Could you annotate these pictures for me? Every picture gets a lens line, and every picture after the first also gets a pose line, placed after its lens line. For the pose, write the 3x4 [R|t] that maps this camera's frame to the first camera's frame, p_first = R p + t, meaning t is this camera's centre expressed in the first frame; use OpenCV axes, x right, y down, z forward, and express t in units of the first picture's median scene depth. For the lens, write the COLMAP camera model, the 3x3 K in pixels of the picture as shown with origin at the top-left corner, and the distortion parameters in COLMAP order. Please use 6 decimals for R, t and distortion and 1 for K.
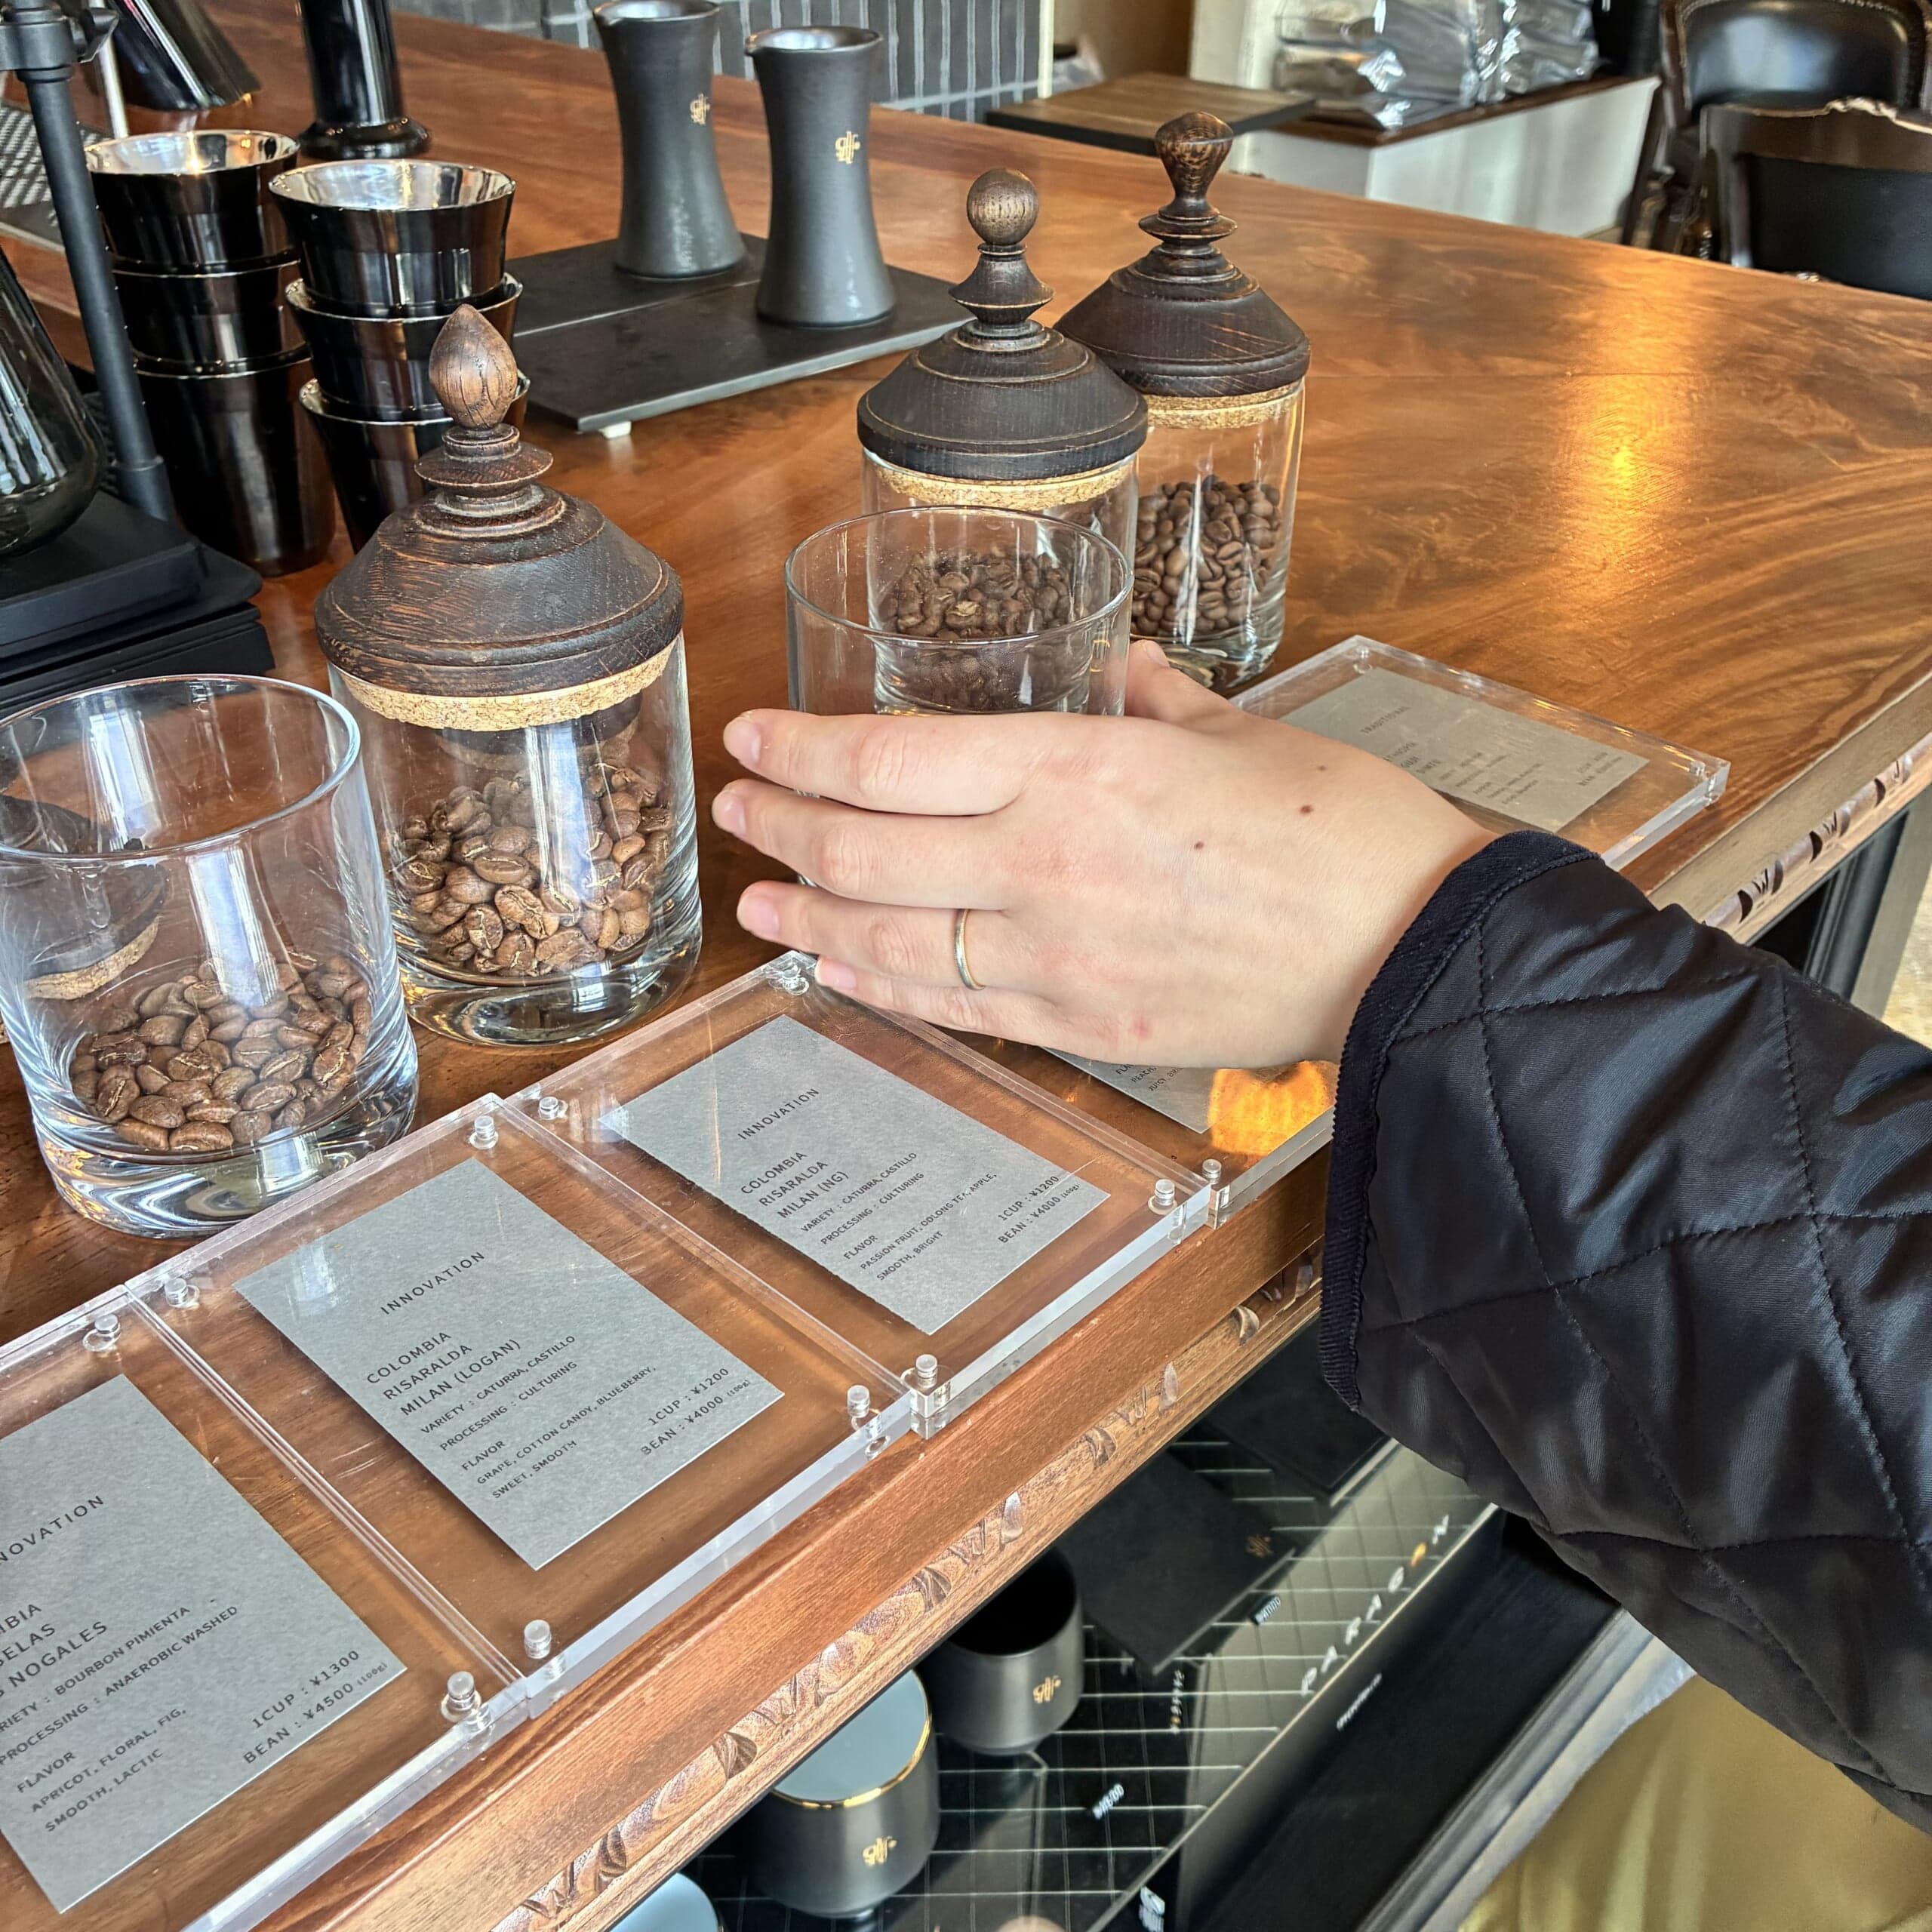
lens RADIAL K [[1959.0, 0, 962.4], [0, 1959.0, 979.5], [0, 0, 1]] dist [0.021241, 0.000000]
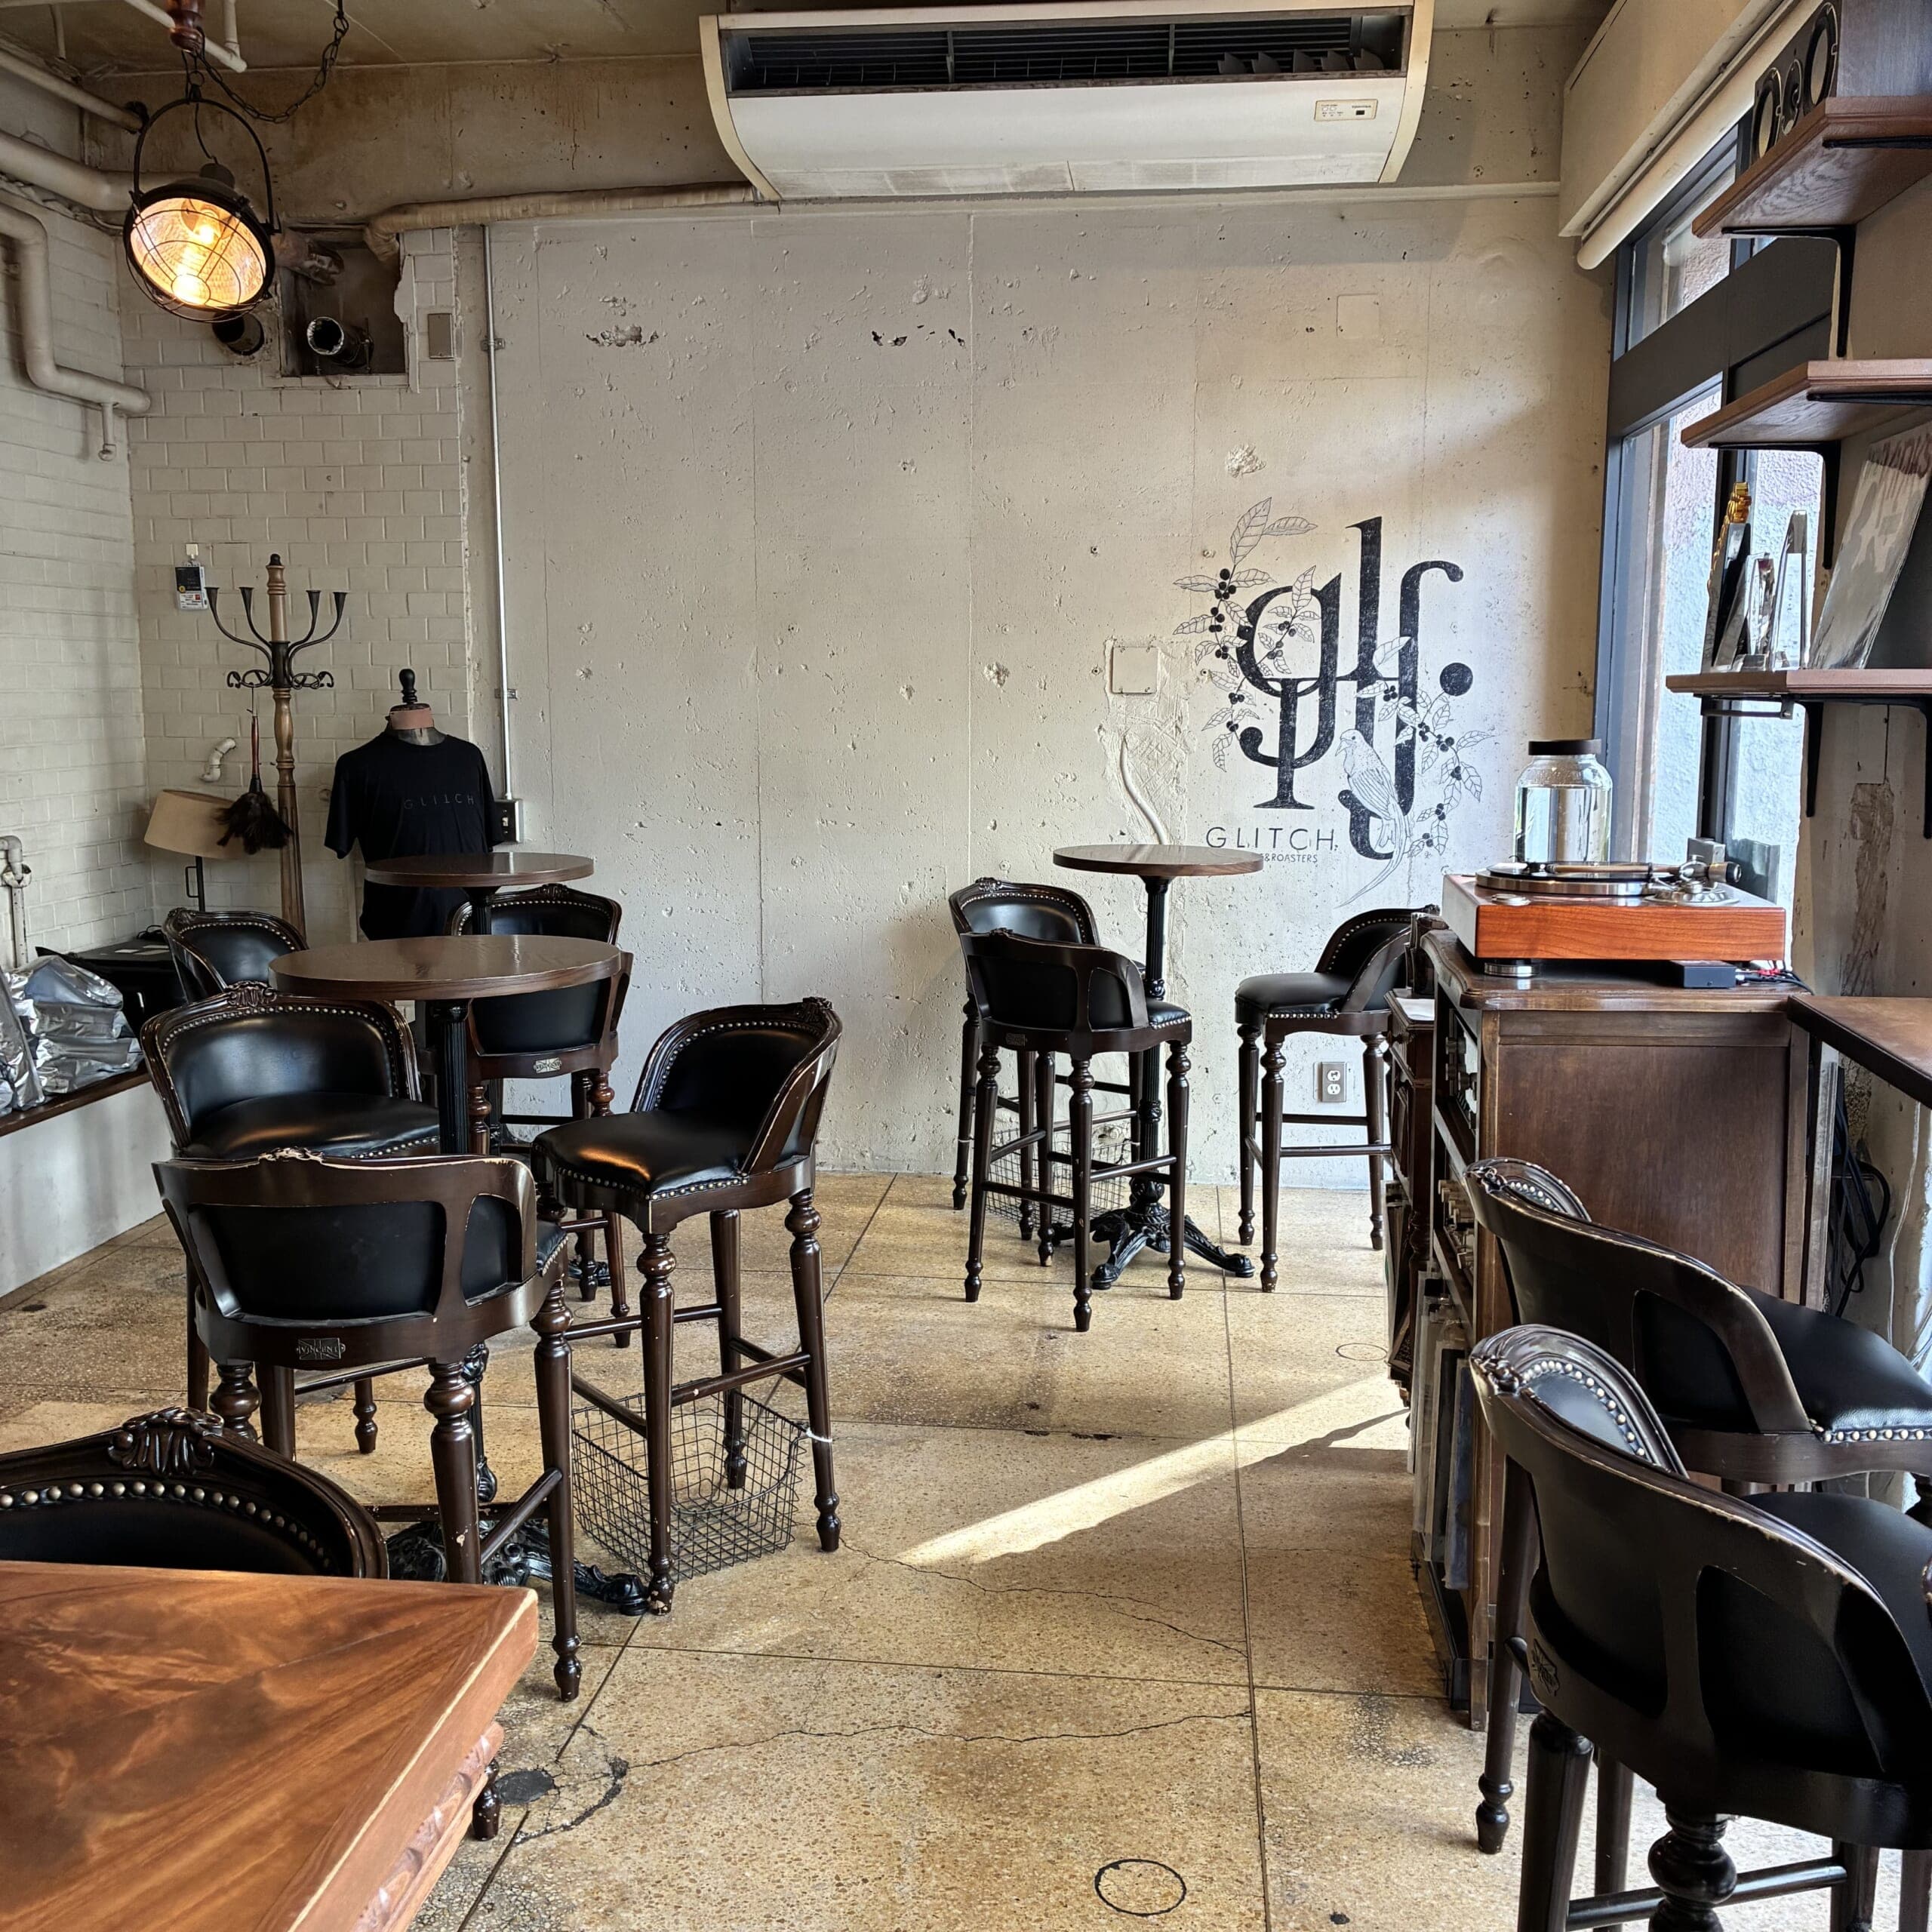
lens RADIAL K [[1959.0, 0, 960.4], [0, 1959.0, 968.9], [0, 0, 1]] dist [0.021241, 0.000000]
pose [[0.798704, -0.090040, 0.594950, 0.063538], [0.336522, 0.886497, -0.317609, -0.040965], [-0.498824, 0.453889, 0.738349, 0.013511]]
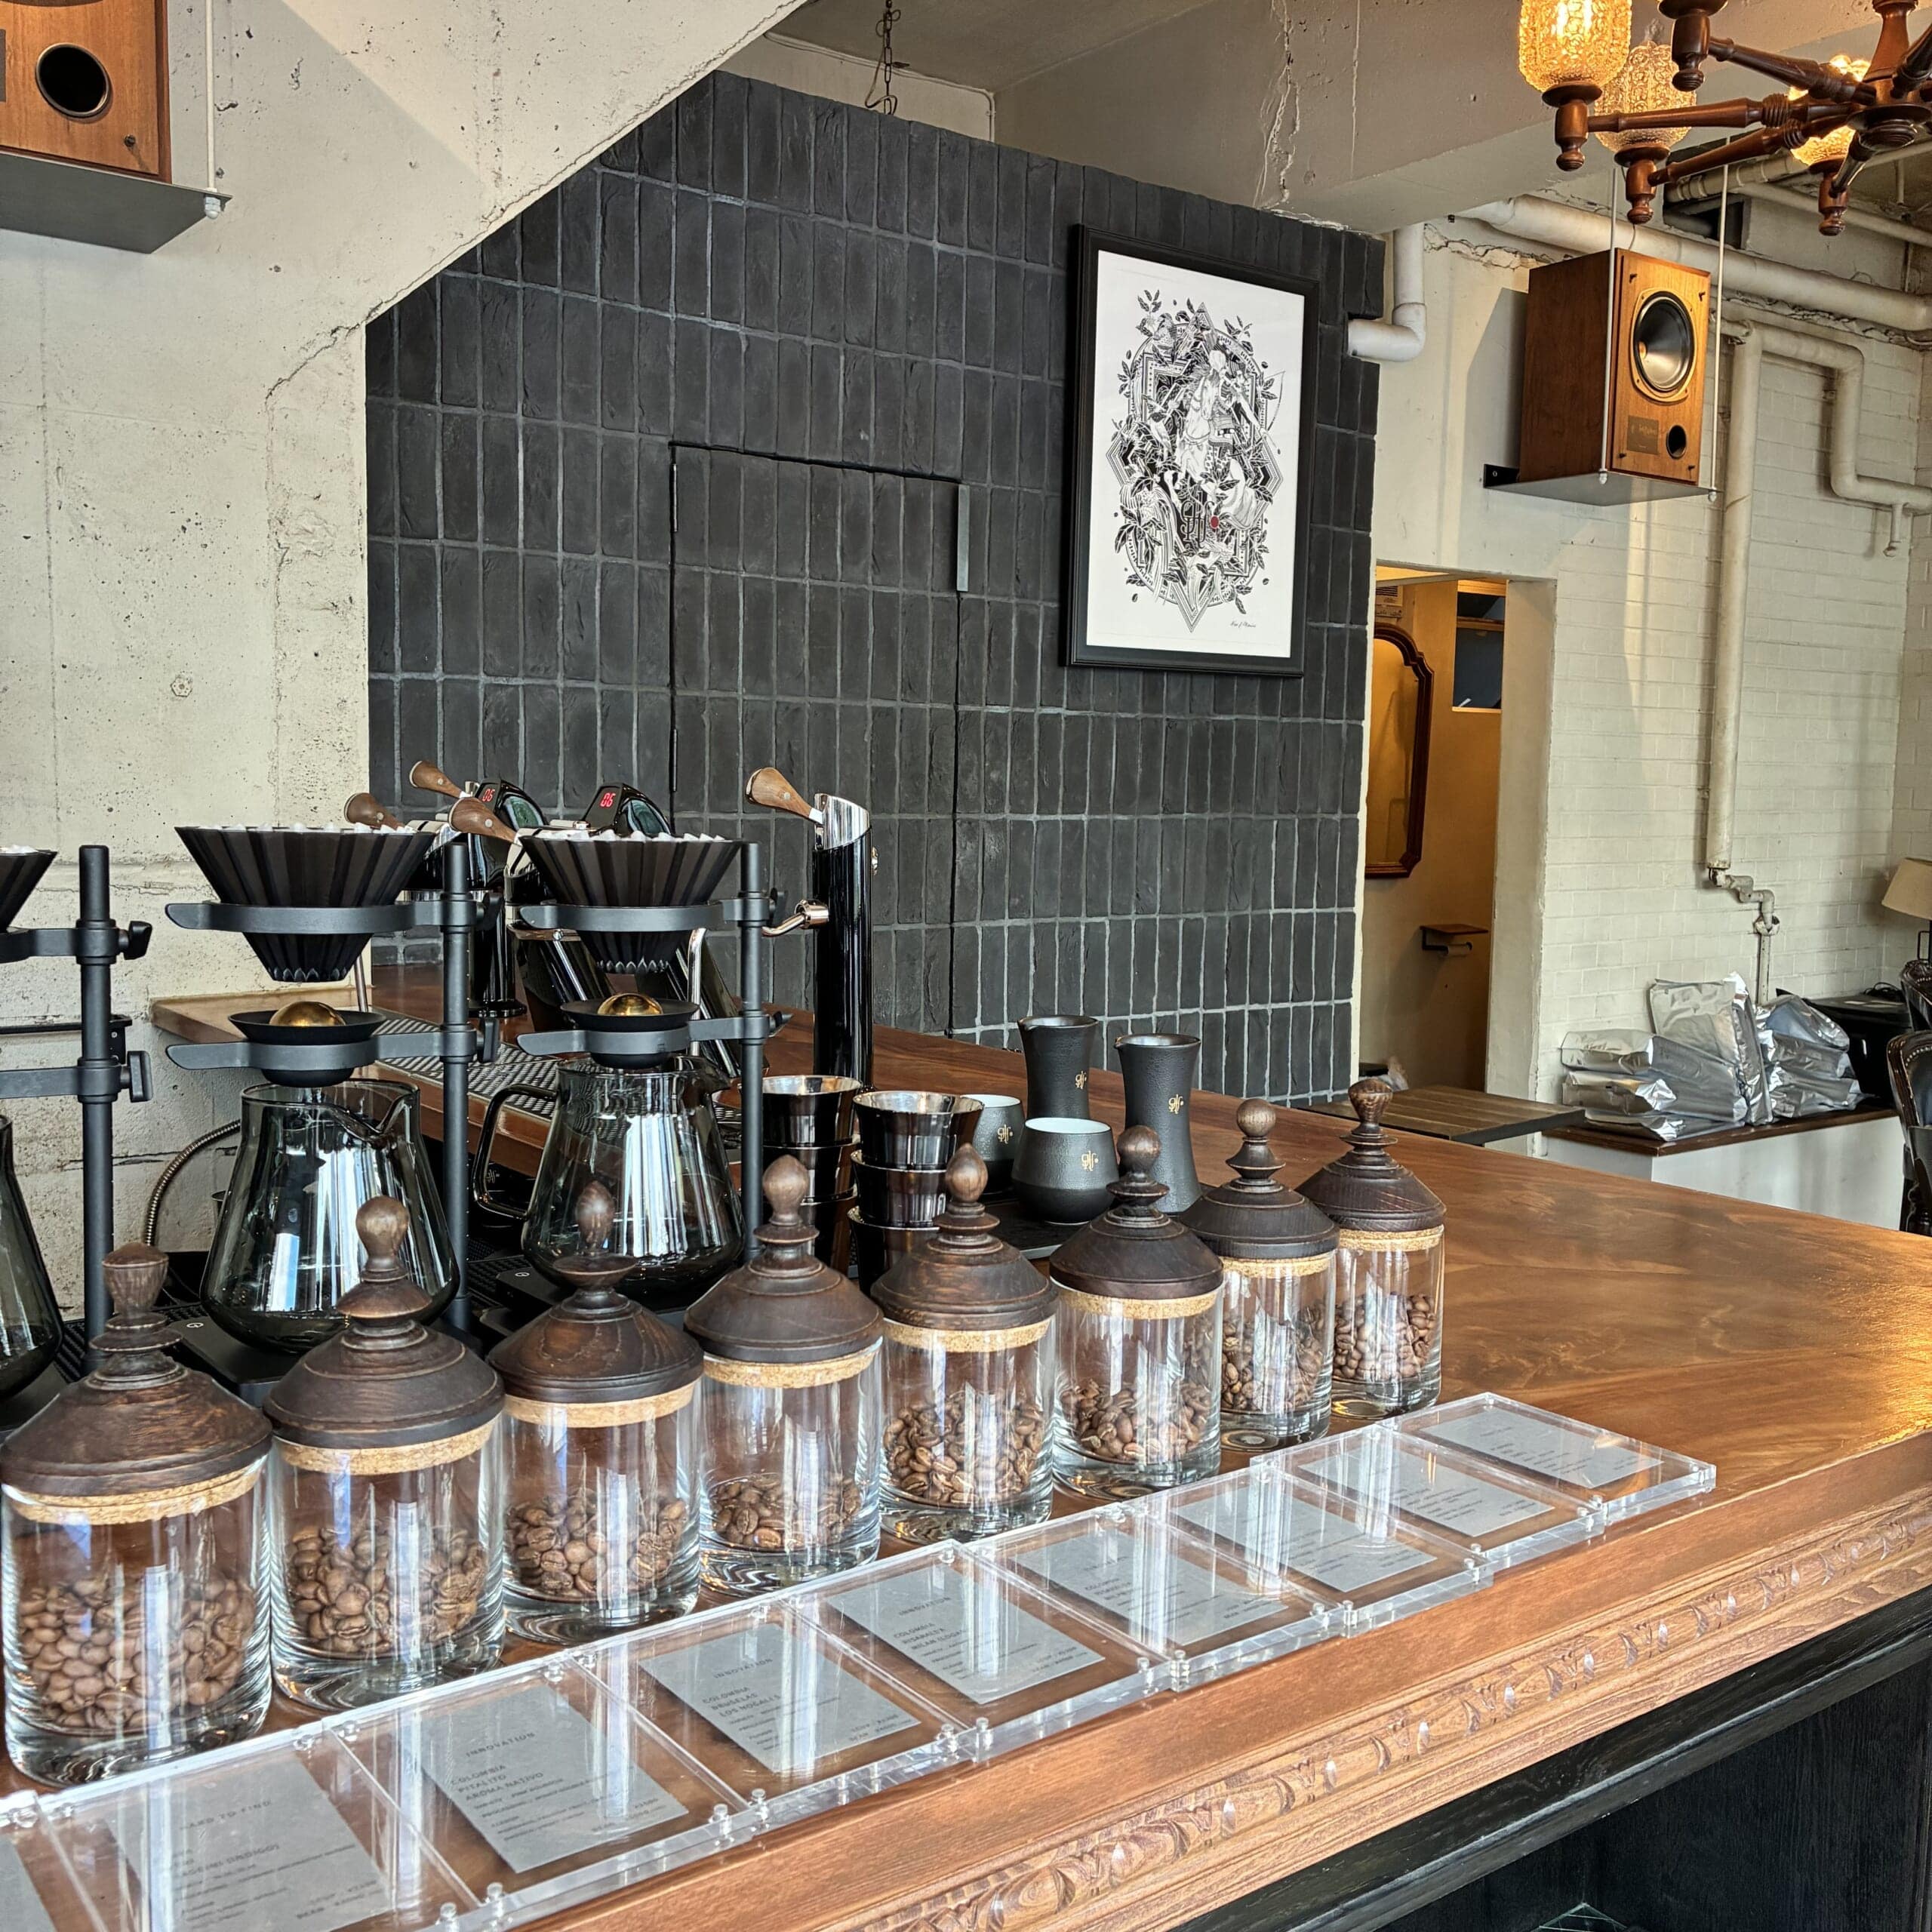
lens RADIAL K [[1959.0, 0, 958.8], [0, 1959.0, 958.7], [0, 0, 1]] dist [0.021241, 0.000000]
pose [[0.985175, 0.025030, -0.169719, 0.006308], [-0.102599, 0.878841, -0.465953, 0.041921], [0.137494, 0.476458, 0.868380, -0.082298]]
